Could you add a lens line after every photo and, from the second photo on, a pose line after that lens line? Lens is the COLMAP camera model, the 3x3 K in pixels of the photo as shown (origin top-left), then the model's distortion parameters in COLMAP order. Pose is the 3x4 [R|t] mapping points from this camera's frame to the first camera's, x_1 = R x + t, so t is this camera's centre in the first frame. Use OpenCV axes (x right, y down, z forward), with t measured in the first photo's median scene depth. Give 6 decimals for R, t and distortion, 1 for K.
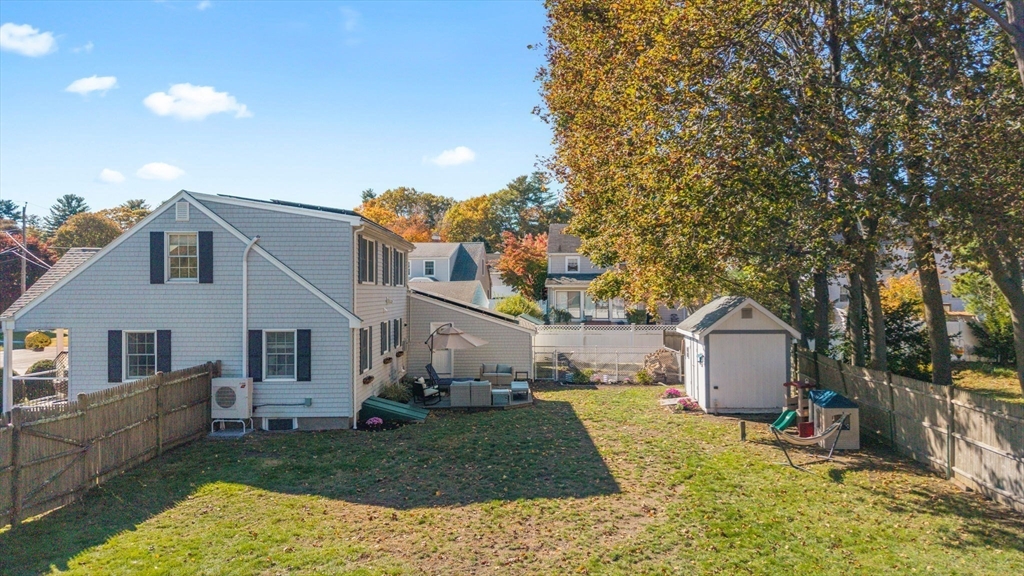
lens RADIAL K [[665.9, 0, 513.7], [0, 665.9, 282.0], [0, 0, 1]] dist [0.002431, -0.000212]
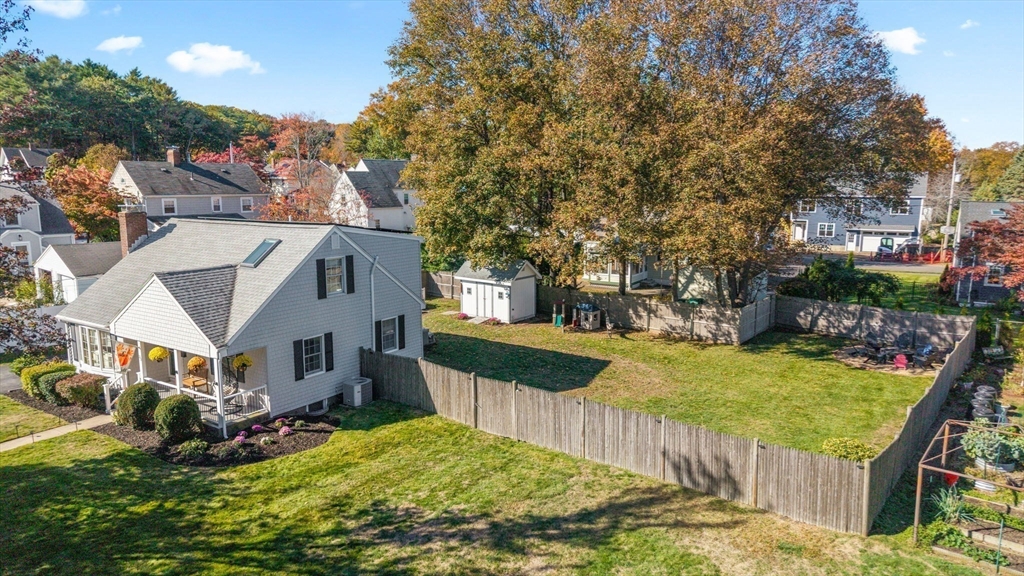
lens RADIAL K [[665.9, 0, 513.7], [0, 665.9, 282.0], [0, 0, 1]] dist [0.002431, -0.000212]
pose [[0.586065, -0.121363, 0.801124, -1.356340], [-0.007307, 0.987887, 0.155001, -0.234480], [-0.810231, -0.096694, 0.578079, -0.057712]]
